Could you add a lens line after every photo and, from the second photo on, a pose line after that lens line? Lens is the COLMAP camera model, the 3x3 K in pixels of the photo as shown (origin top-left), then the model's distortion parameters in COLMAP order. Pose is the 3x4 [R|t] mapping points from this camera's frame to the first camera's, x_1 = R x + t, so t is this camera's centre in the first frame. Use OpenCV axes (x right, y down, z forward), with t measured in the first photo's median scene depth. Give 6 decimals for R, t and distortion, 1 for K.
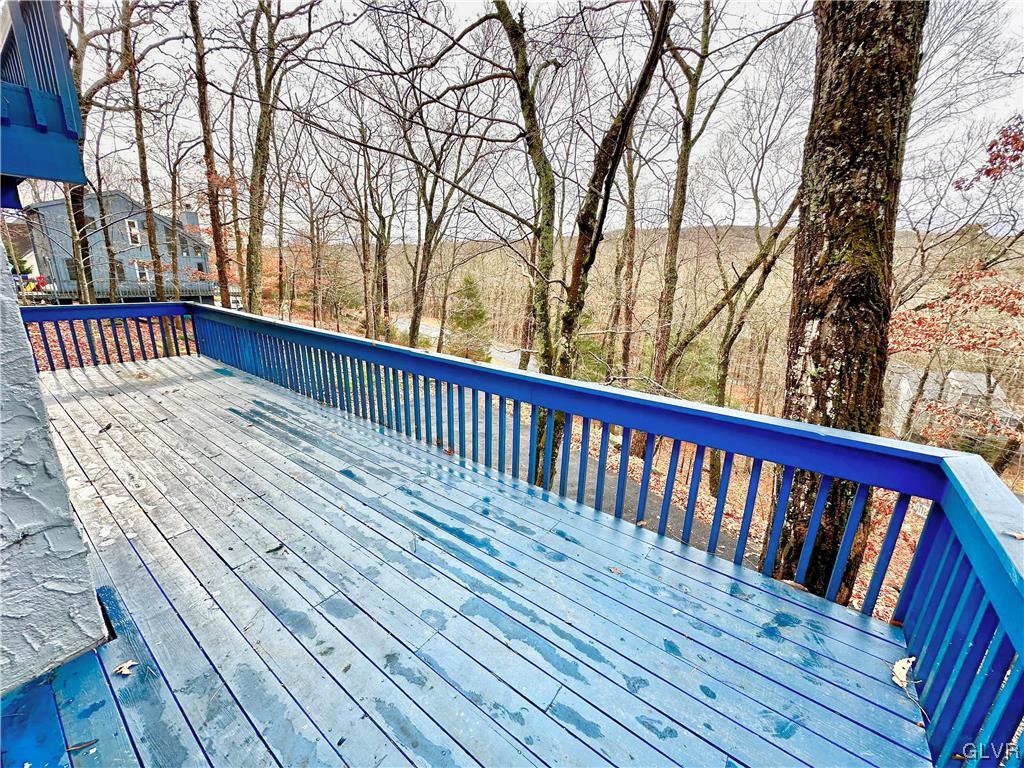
lens RADIAL K [[406.8, 0, 512.0], [0, 406.8, 384.0], [0, 0, 1]] dist [-0.002216, 0.000637]
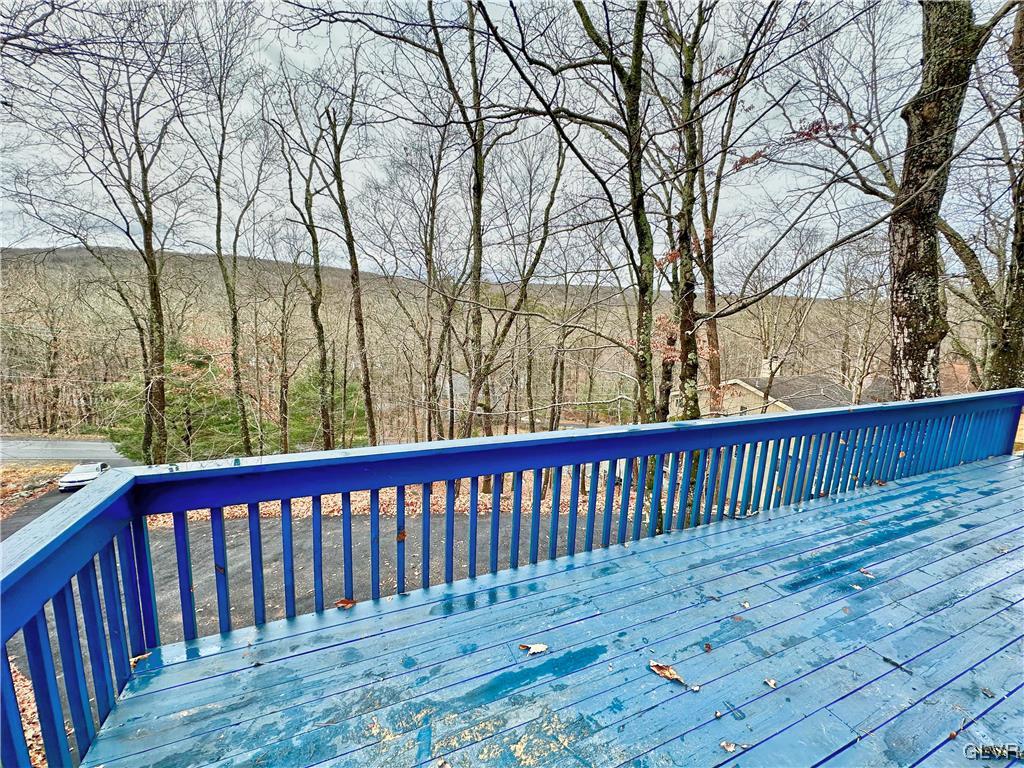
lens RADIAL K [[406.8, 0, 512.0], [0, 406.8, 384.0], [0, 0, 1]] dist [-0.002216, 0.000637]
pose [[0.510034, -0.131476, 0.850047, -1.486816], [0.234676, 0.972027, 0.009535, -0.334143], [-0.827522, 0.194622, 0.526621, 1.103062]]
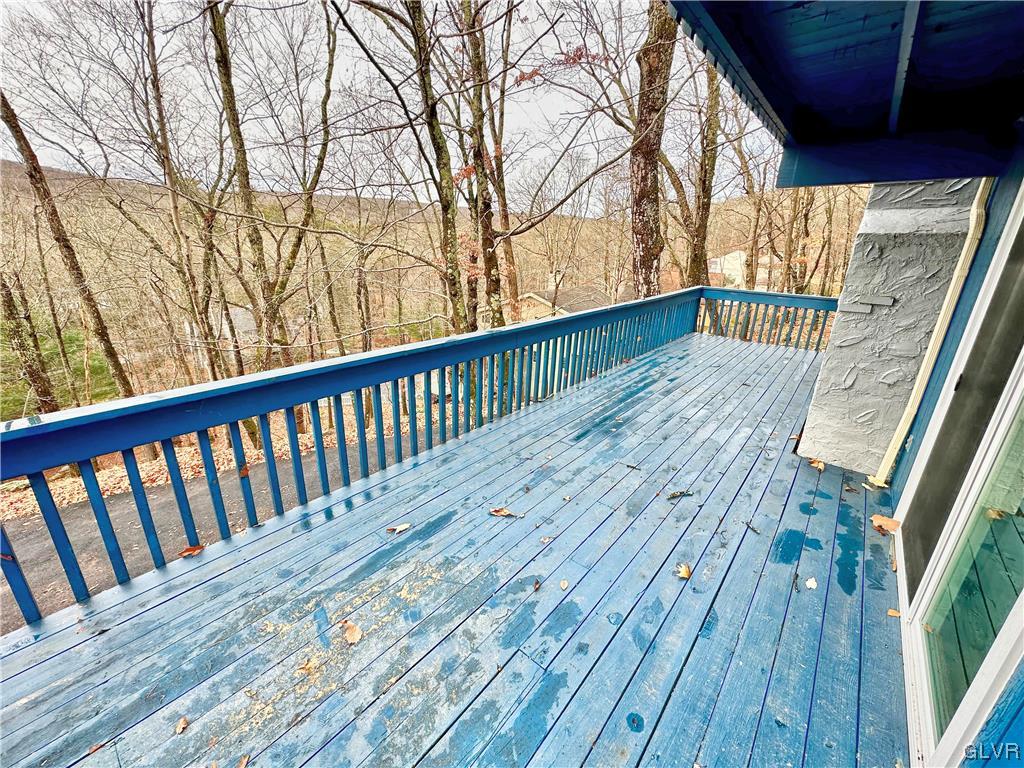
lens RADIAL K [[406.8, 0, 512.0], [0, 406.8, 384.0], [0, 0, 1]] dist [-0.002216, 0.000637]
pose [[0.068872, -0.336006, 0.939338, -1.565795], [0.277536, 0.910858, 0.305470, -0.335603], [-0.958243, 0.239662, 0.155986, 1.105424]]
